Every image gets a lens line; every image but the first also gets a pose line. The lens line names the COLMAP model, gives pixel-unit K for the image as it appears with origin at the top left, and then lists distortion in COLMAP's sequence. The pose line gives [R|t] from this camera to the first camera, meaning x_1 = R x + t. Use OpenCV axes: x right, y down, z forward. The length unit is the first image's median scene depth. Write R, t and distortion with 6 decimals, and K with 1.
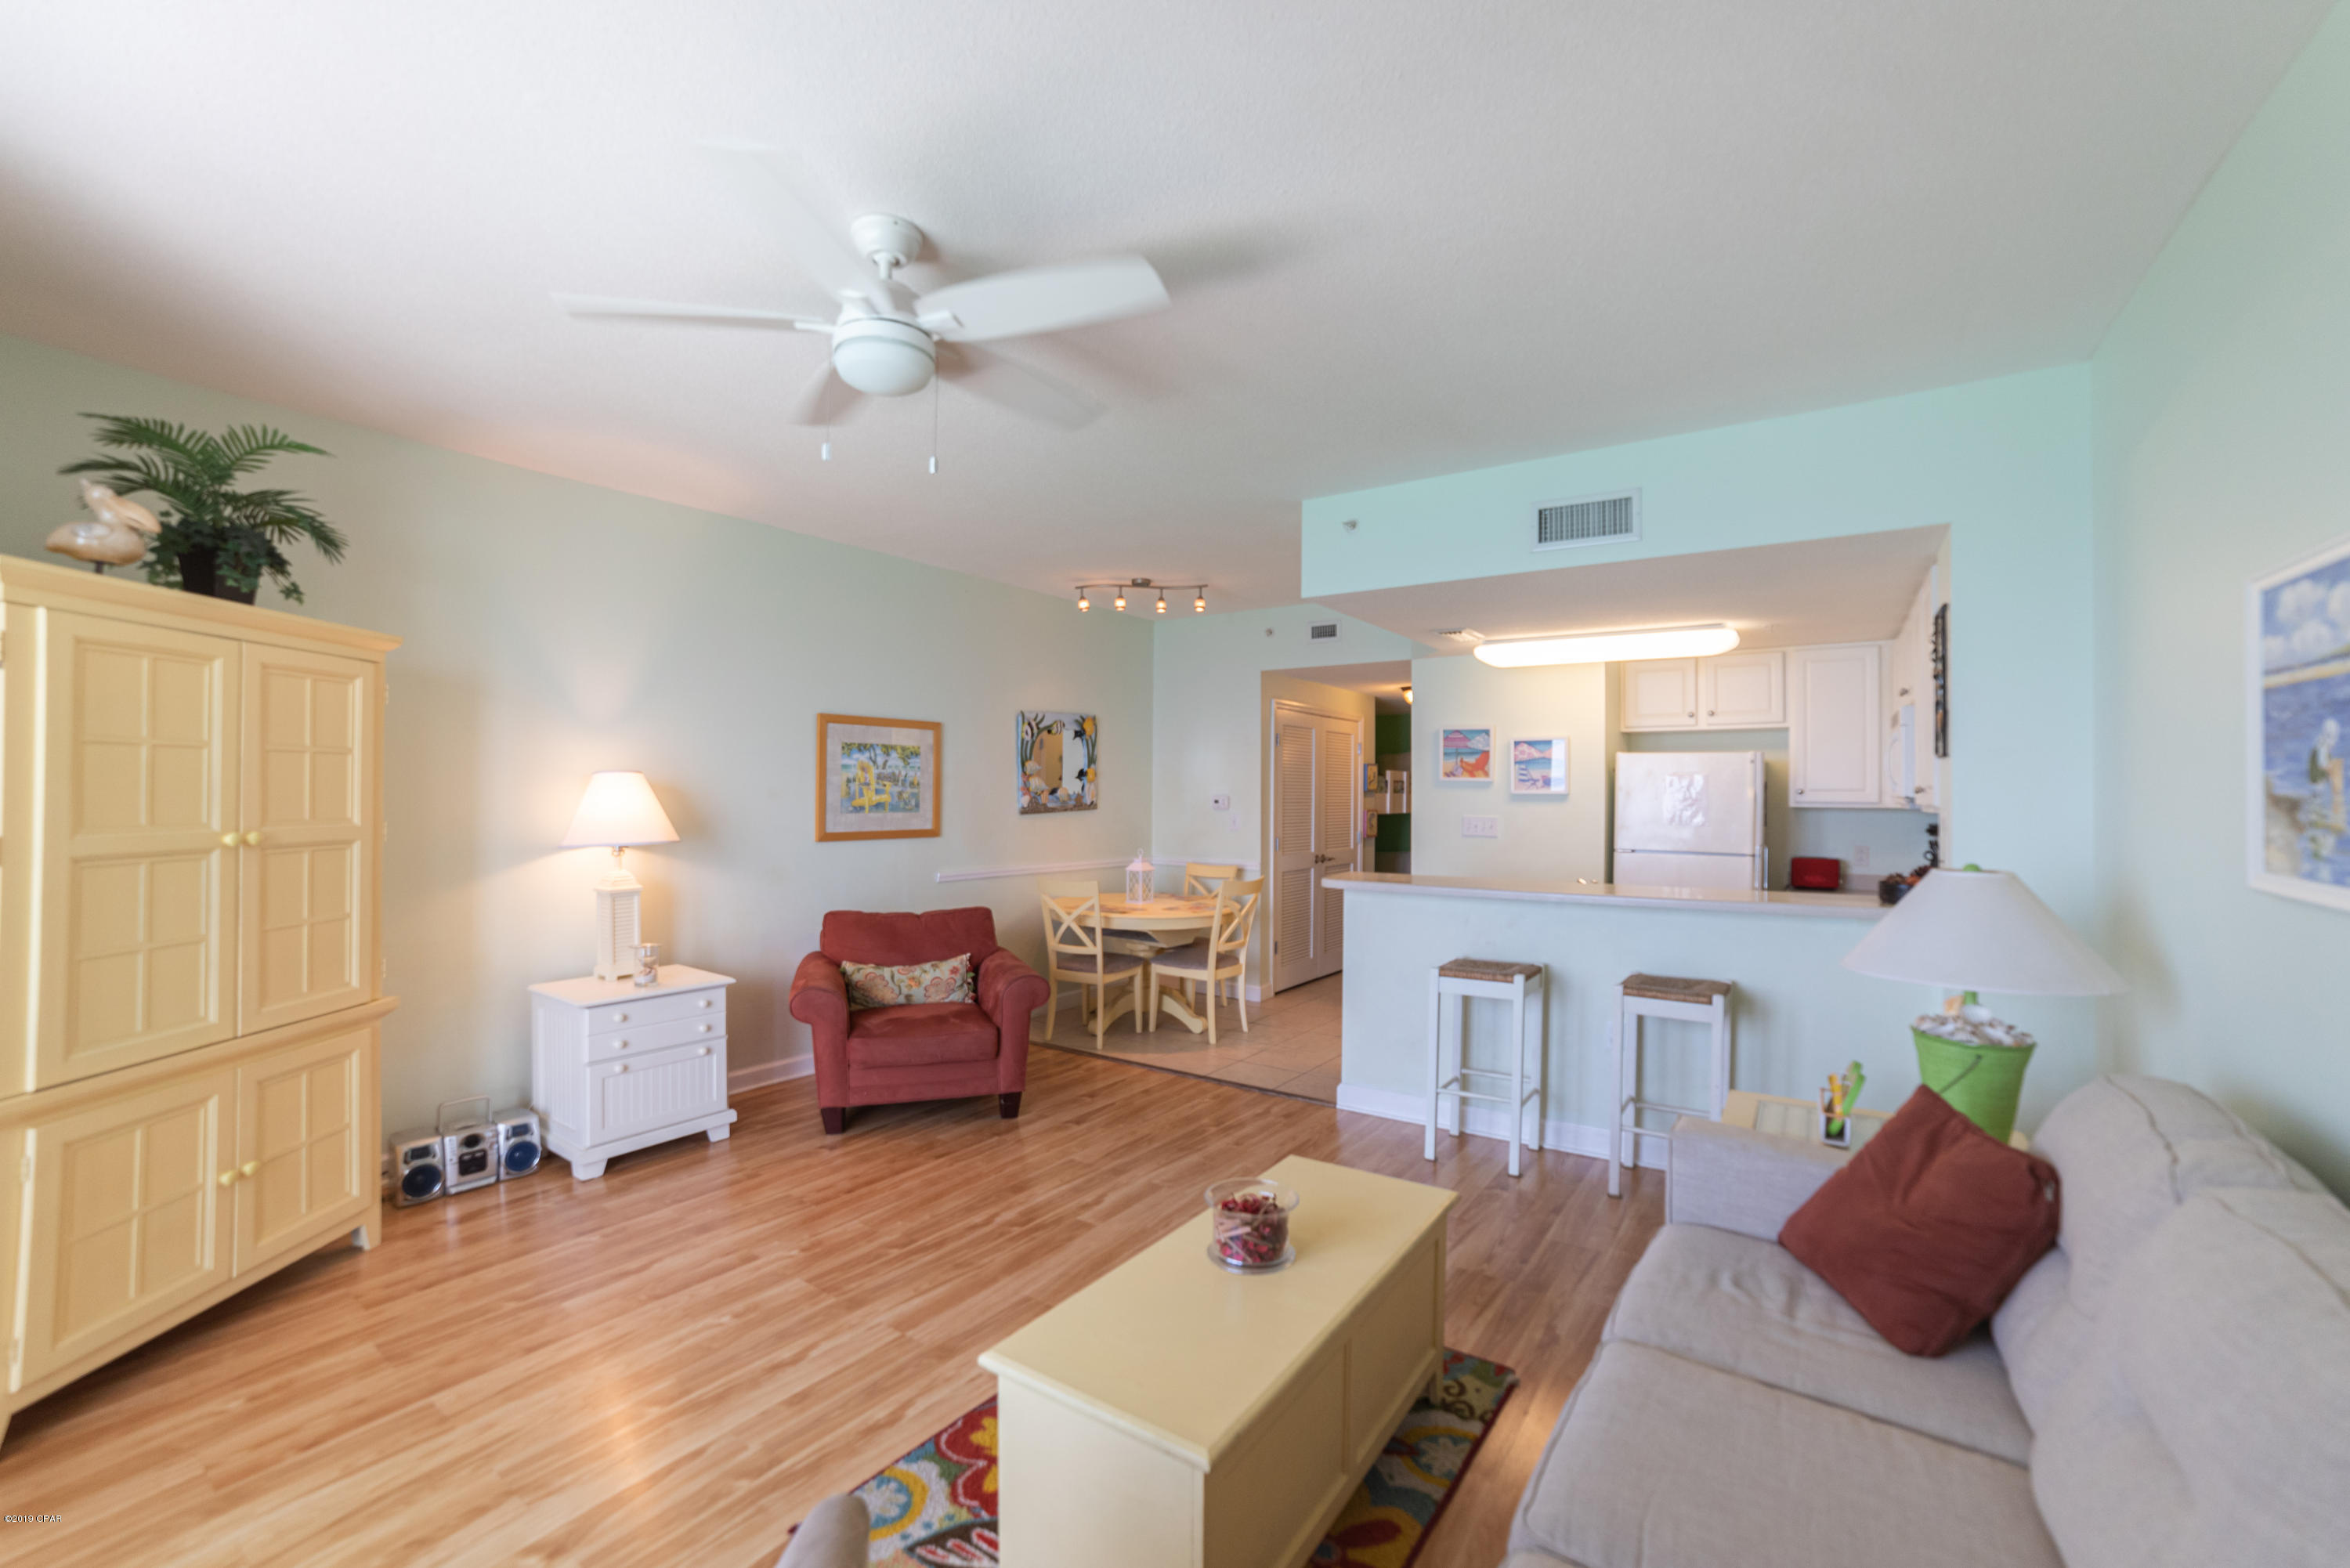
lens RADIAL K [[950.0, 0, 1171.0], [0, 950.0, 773.2], [0, 0, 1]] dist [-0.102221, 0.042229]
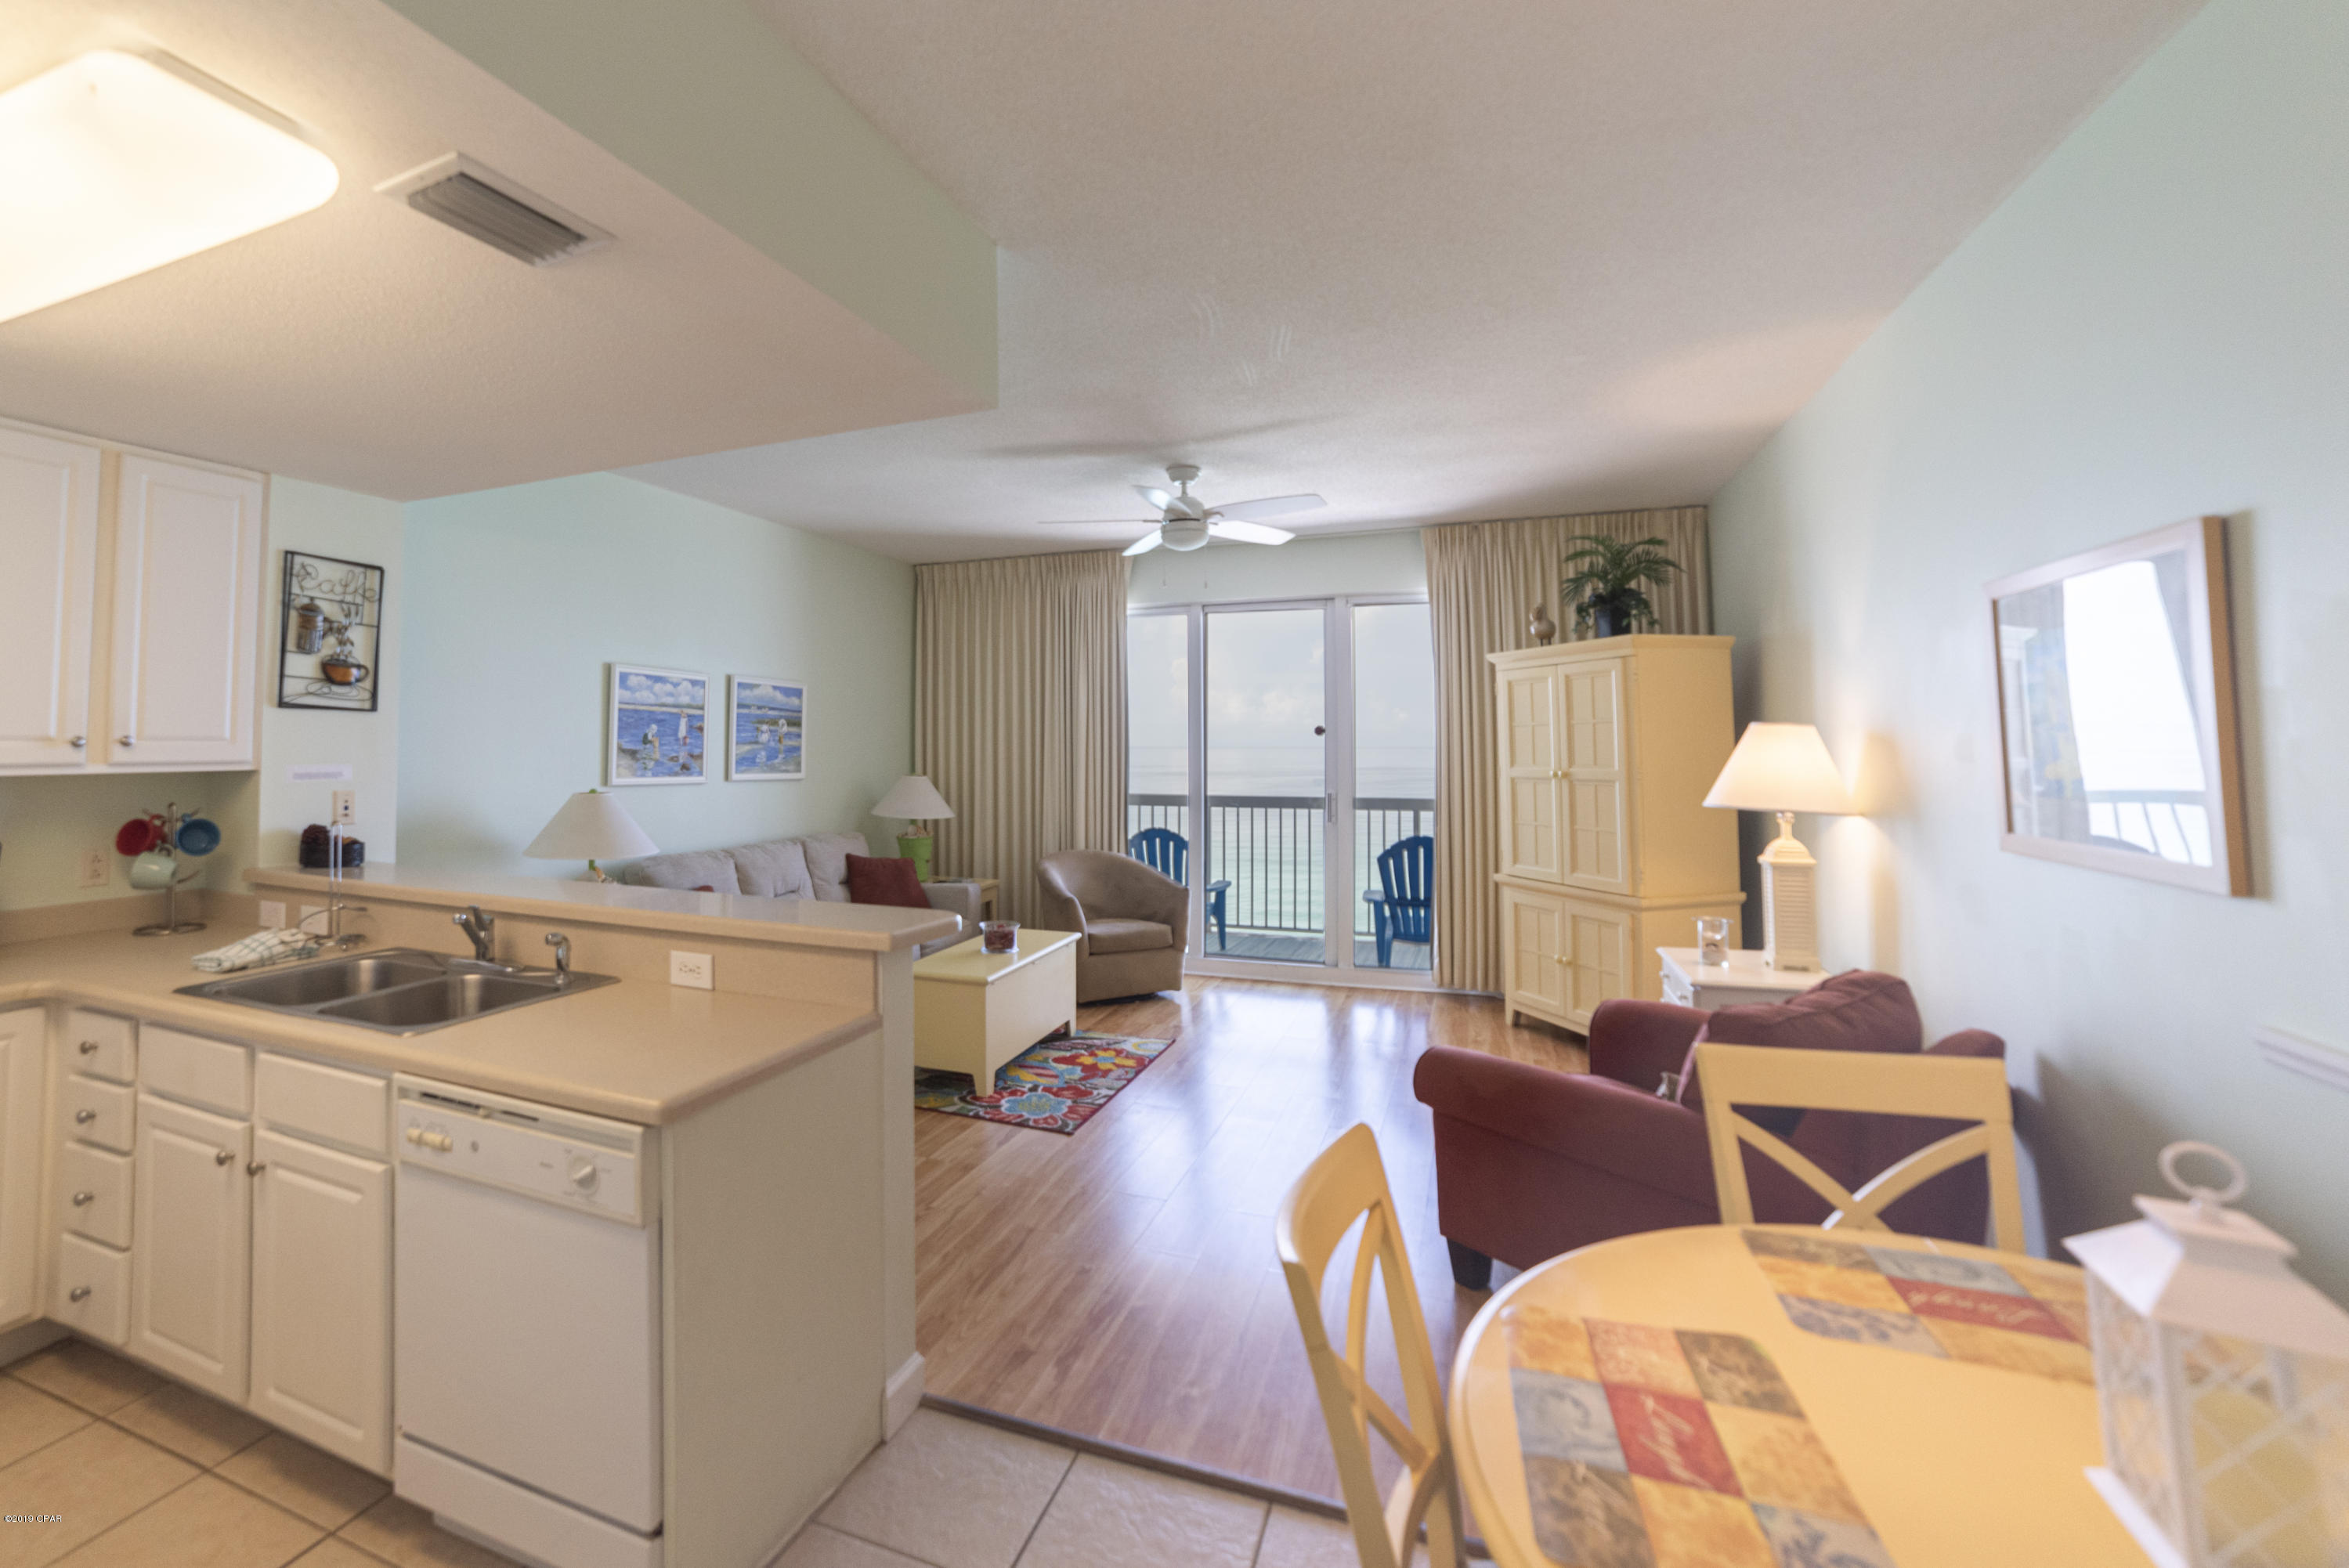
lens RADIAL K [[1057.7, 0, 1006.9], [0, 1057.7, 698.3], [0, 0, 1]] dist [-0.120466, 0.060139]
pose [[-0.982480, -0.009891, -0.186106, 0.343453], [0.002682, 0.997737, -0.067187, 0.044556], [0.186349, -0.066509, -0.980230, 2.192571]]
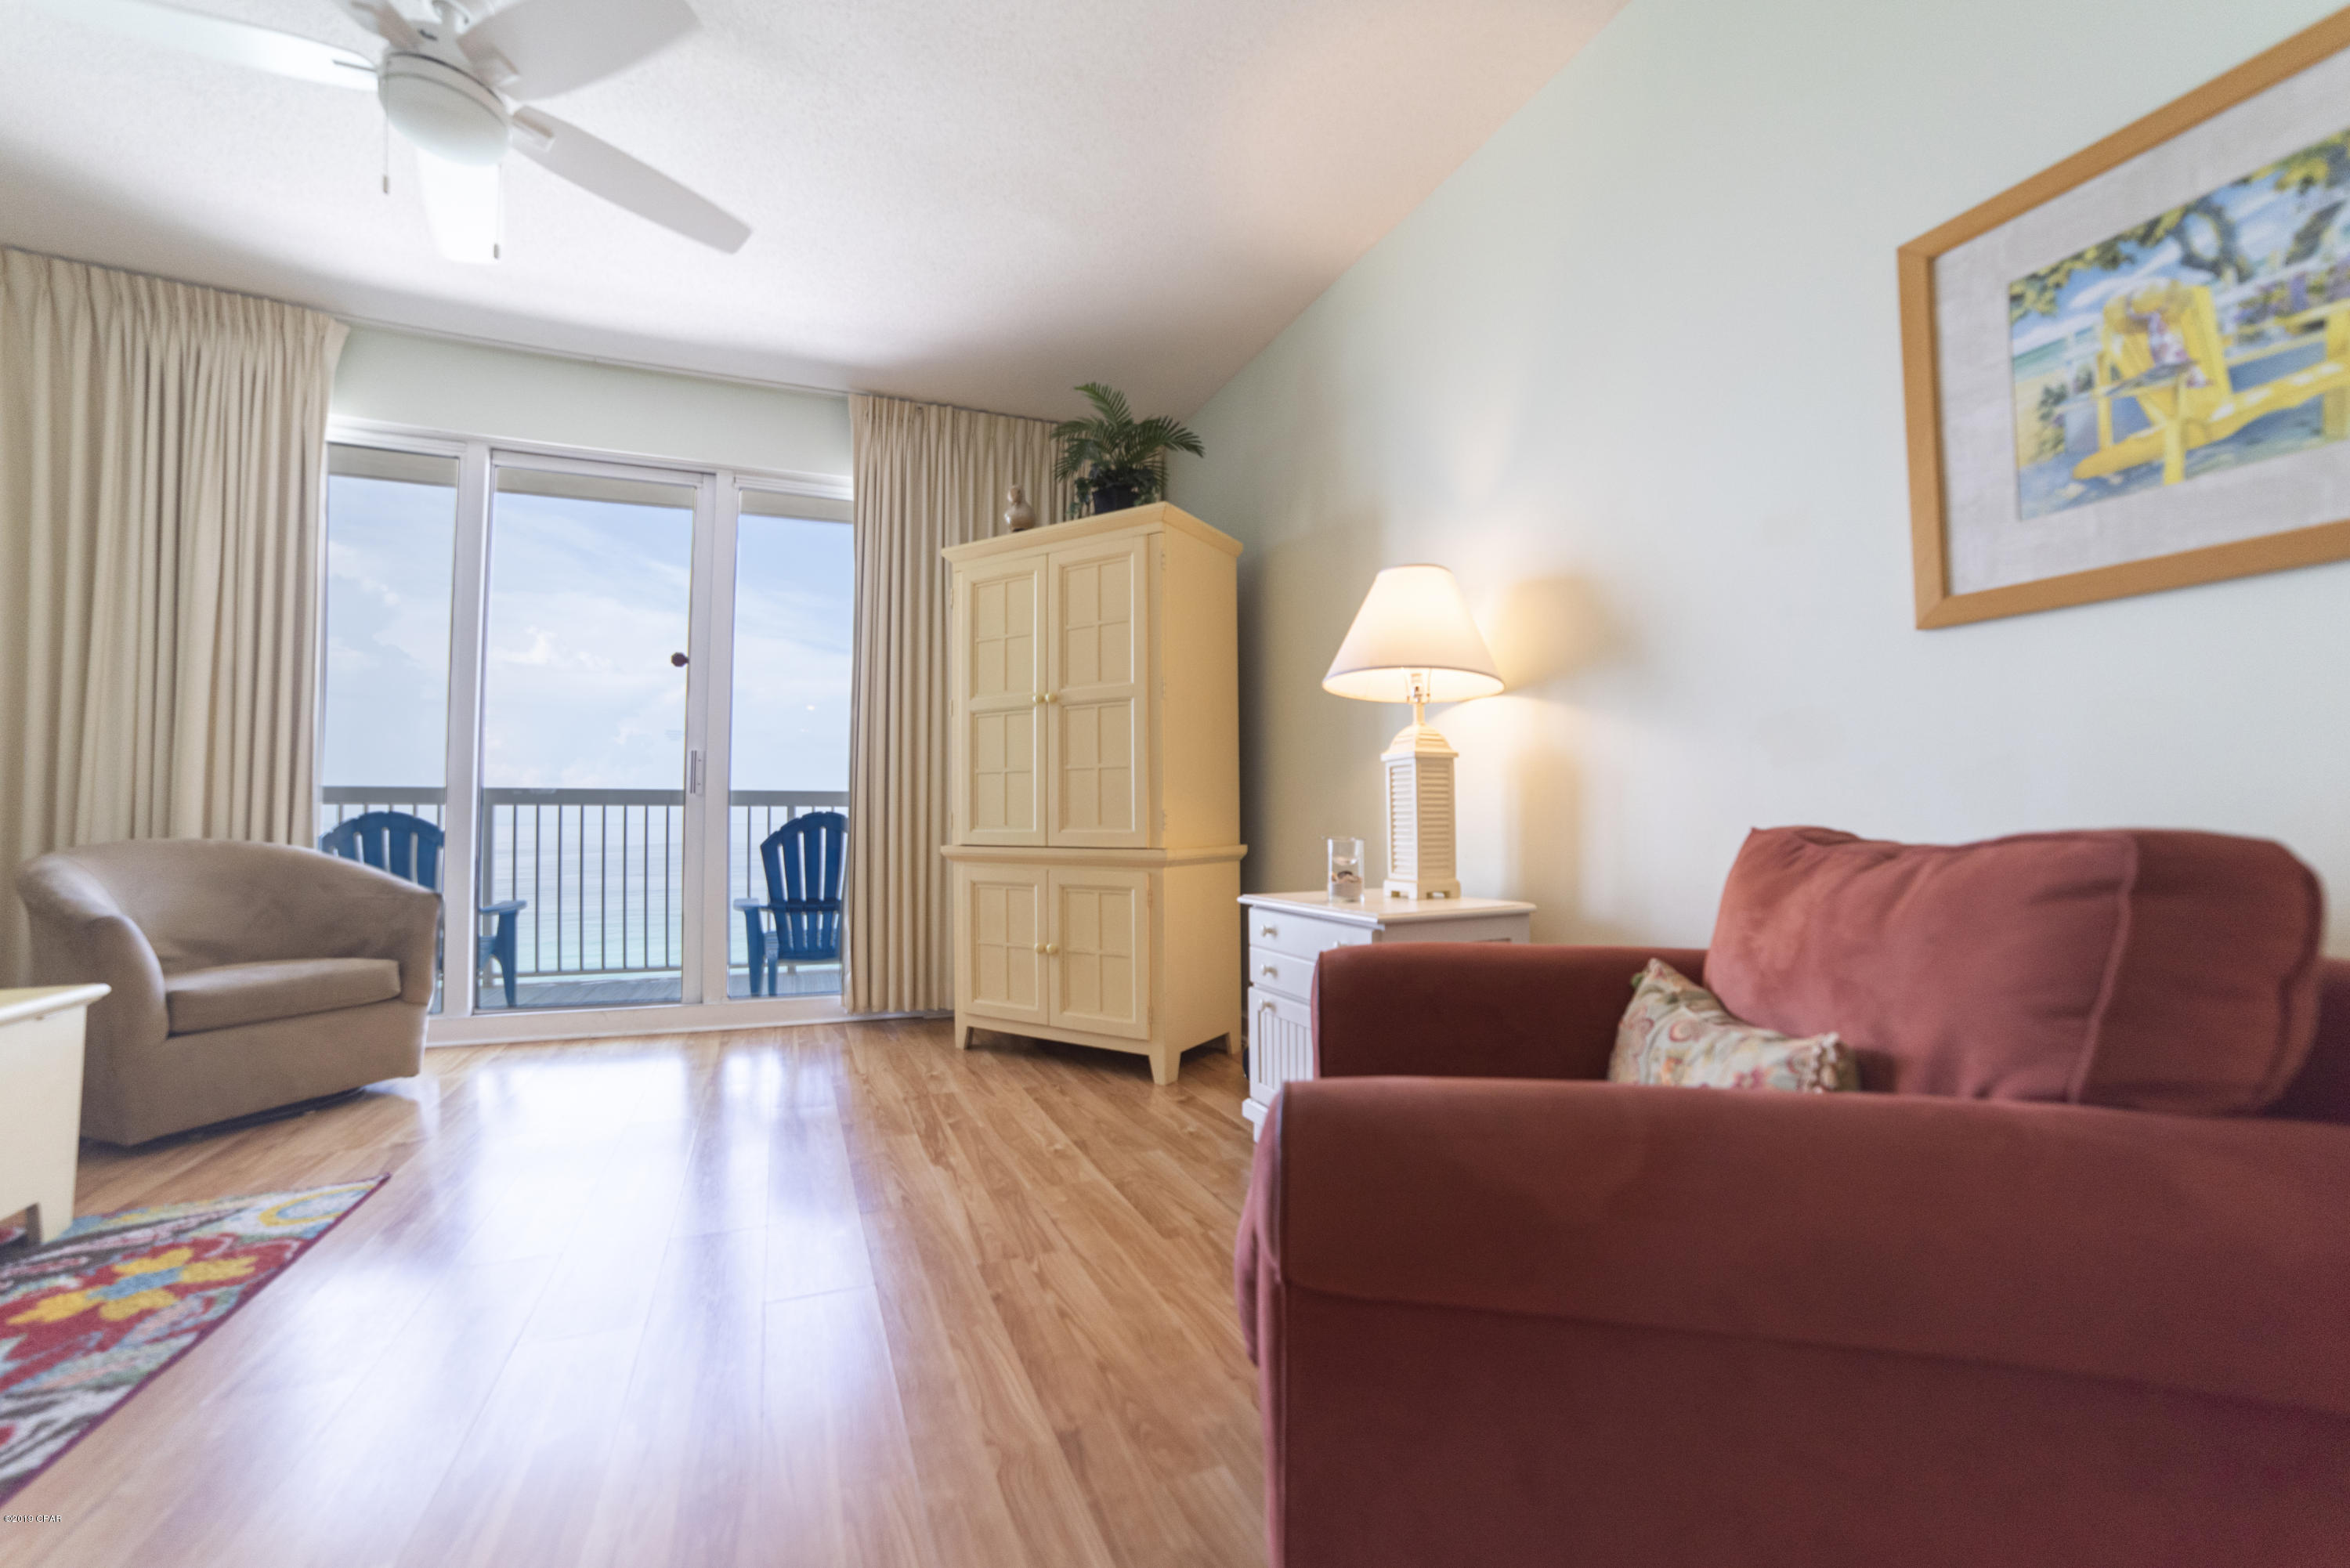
lens RADIAL K [[929.5, 0, 1169.2], [0, 929.5, 793.9], [0, 0, 1]] dist [-0.093657, 0.037054]
pose [[-0.526794, -0.032496, -0.849372, 0.031657], [0.013505, 0.998823, -0.046590, 0.220164], [0.849886, -0.036014, -0.525735, 1.459730]]
